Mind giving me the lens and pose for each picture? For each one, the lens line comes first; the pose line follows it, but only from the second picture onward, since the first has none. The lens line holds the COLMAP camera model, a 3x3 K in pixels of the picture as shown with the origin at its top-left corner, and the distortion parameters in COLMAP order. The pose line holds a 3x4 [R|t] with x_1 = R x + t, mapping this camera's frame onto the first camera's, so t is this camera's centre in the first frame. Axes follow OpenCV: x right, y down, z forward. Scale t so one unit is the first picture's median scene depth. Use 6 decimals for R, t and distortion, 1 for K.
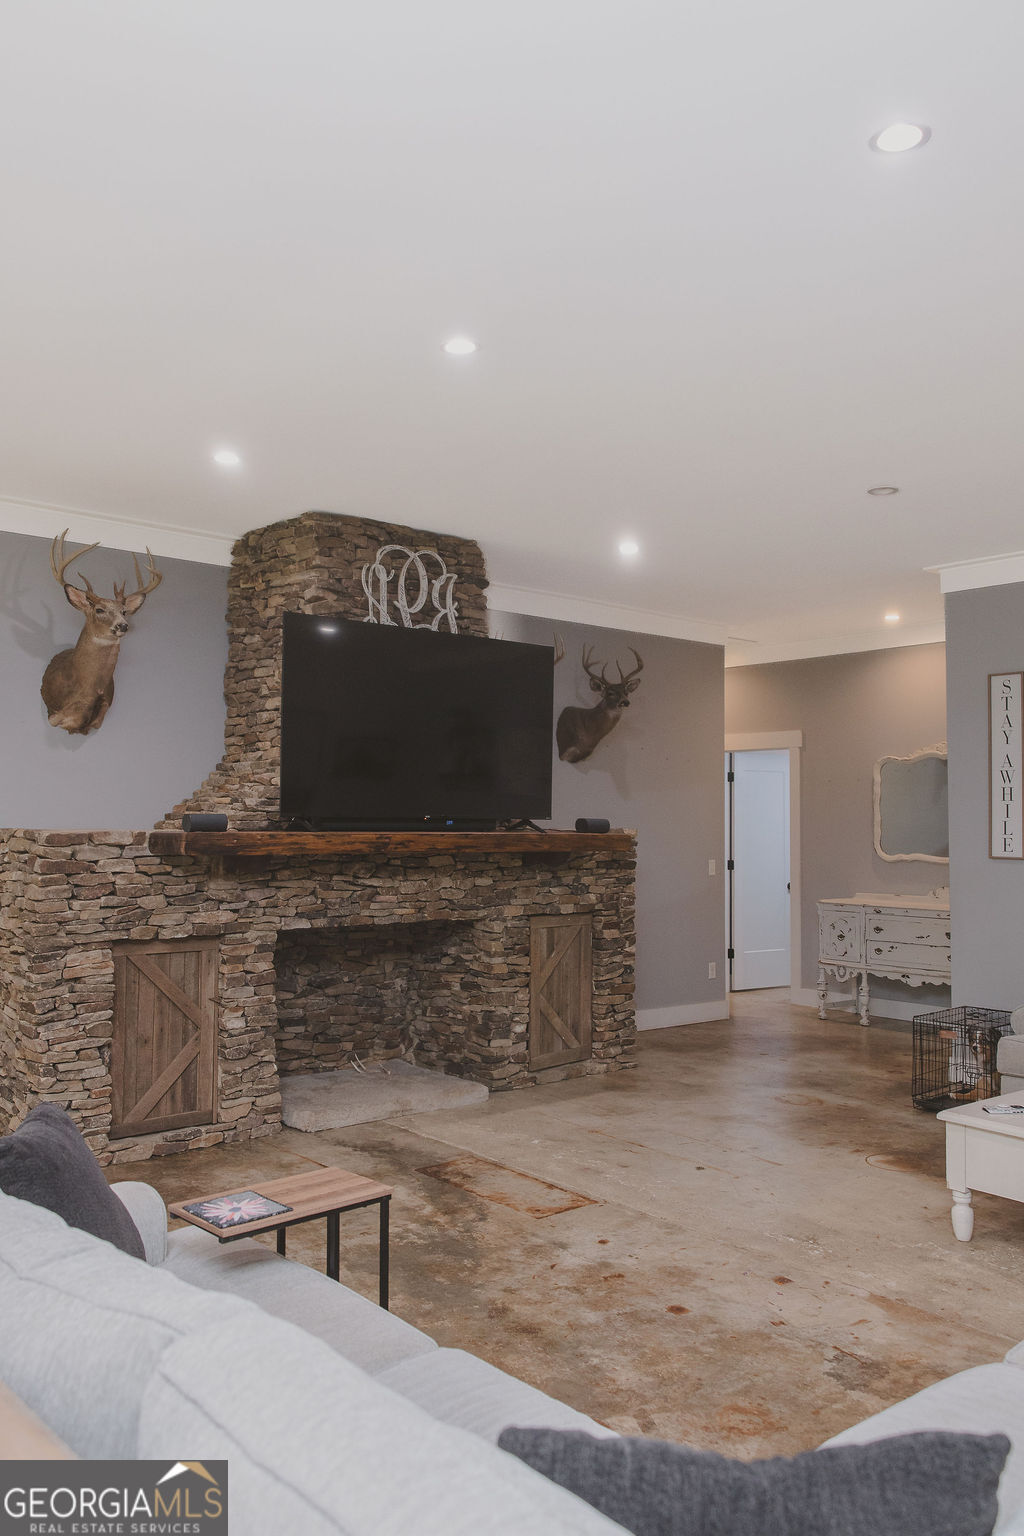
lens RADIAL K [[1207.8, 0, 512.0], [0, 1207.8, 768.0], [0, 0, 1]] dist [0.005132, 0.001504]
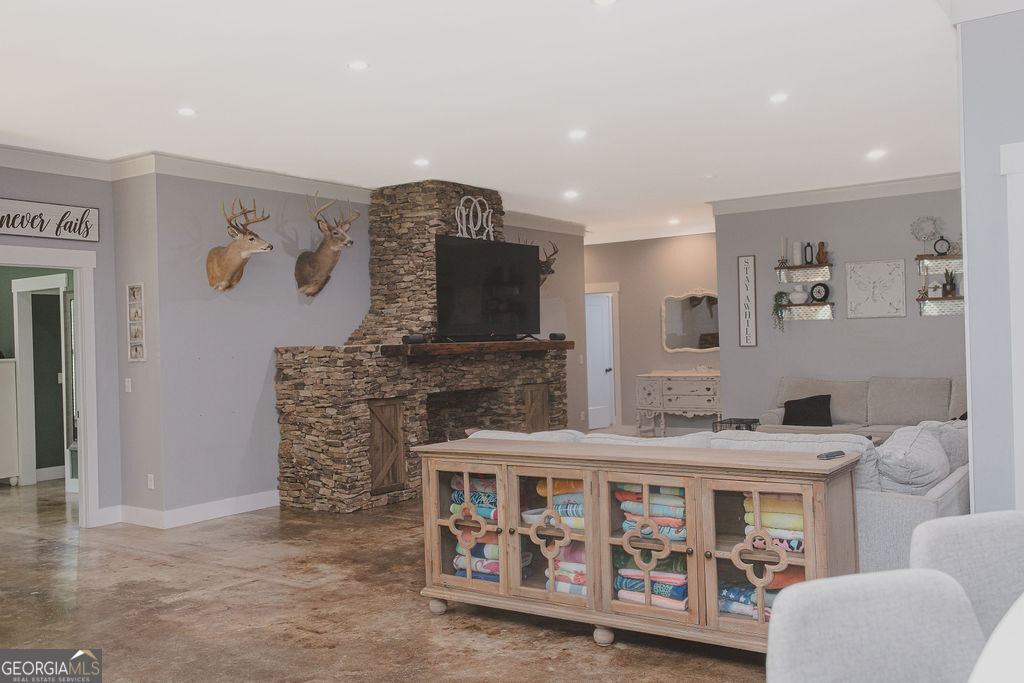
lens RADIAL K [[934.7, 0, 512.0], [0, 934.7, 341.5], [0, 0, 1]] dist [-0.001039, -0.000376]
pose [[0.970471, -0.033815, 0.238836, -0.394675], [0.023464, 0.998664, 0.046050, -0.017368], [-0.240074, -0.039086, 0.969968, -0.489628]]
